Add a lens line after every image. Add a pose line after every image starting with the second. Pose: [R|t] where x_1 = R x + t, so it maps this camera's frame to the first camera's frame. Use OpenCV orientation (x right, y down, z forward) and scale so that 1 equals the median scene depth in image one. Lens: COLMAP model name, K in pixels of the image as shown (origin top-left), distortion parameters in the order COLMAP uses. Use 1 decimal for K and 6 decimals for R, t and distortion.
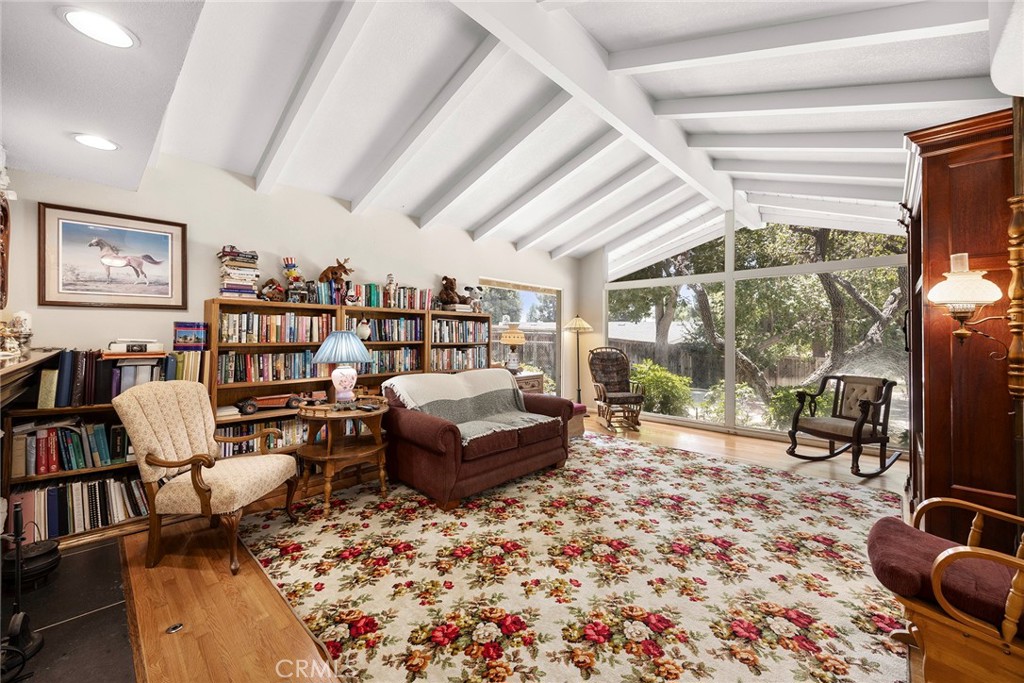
lens RADIAL K [[399.7, 0, 505.8], [0, 399.7, 338.1], [0, 0, 1]] dist [0.000803, -0.000231]
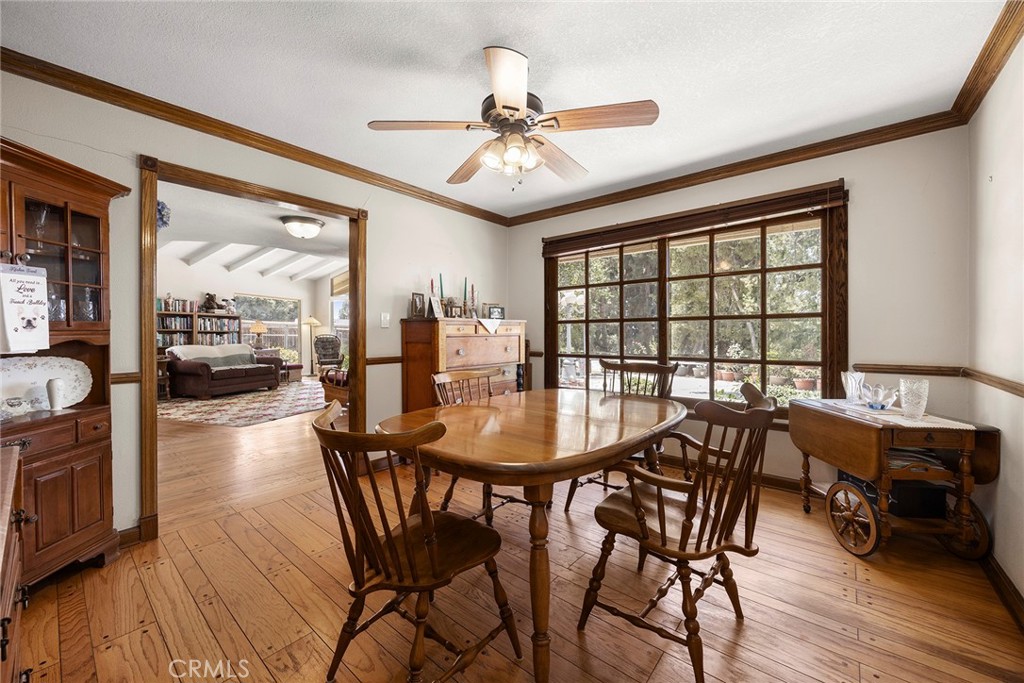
lens RADIAL K [[399.7, 0, 512.0], [0, 399.7, 340.0], [0, 0, 1]] dist [0.000803, -0.000231]
pose [[0.902278, -0.012515, 0.430973, 0.308149], [0.008247, 0.999897, 0.011770, 0.043796], [-0.431075, -0.007065, 0.902288, -1.218186]]
